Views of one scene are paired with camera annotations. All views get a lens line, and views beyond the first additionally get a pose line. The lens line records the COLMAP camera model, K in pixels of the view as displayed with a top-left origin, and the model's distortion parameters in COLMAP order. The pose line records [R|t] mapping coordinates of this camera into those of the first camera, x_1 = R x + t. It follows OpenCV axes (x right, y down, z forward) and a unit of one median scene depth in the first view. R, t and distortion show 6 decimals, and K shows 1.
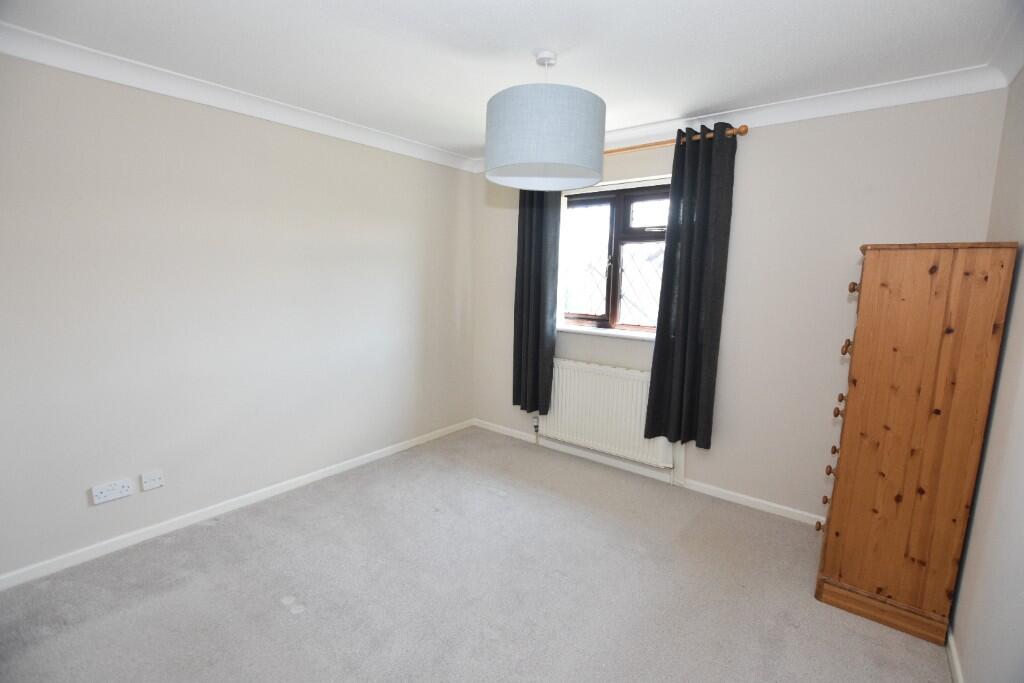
lens RADIAL K [[457.7, 0, 511.5], [0, 457.7, 343.1], [0, 0, 1]] dist [-0.002949, -0.000353]
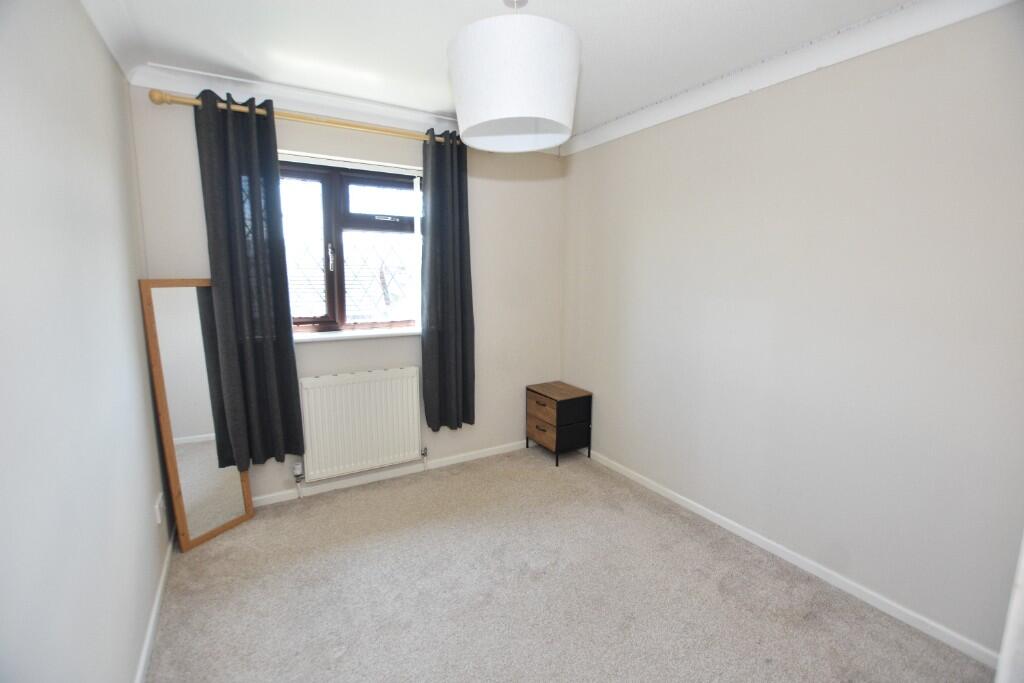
lens RADIAL K [[457.7, 0, 517.1], [0, 457.7, 344.9], [0, 0, 1]] dist [-0.002949, -0.000353]
pose [[0.369107, -0.160945, 0.915345, -0.454343], [0.140539, 0.983231, 0.116210, -0.058984], [-0.918700, 0.085748, 0.385537, 0.377117]]
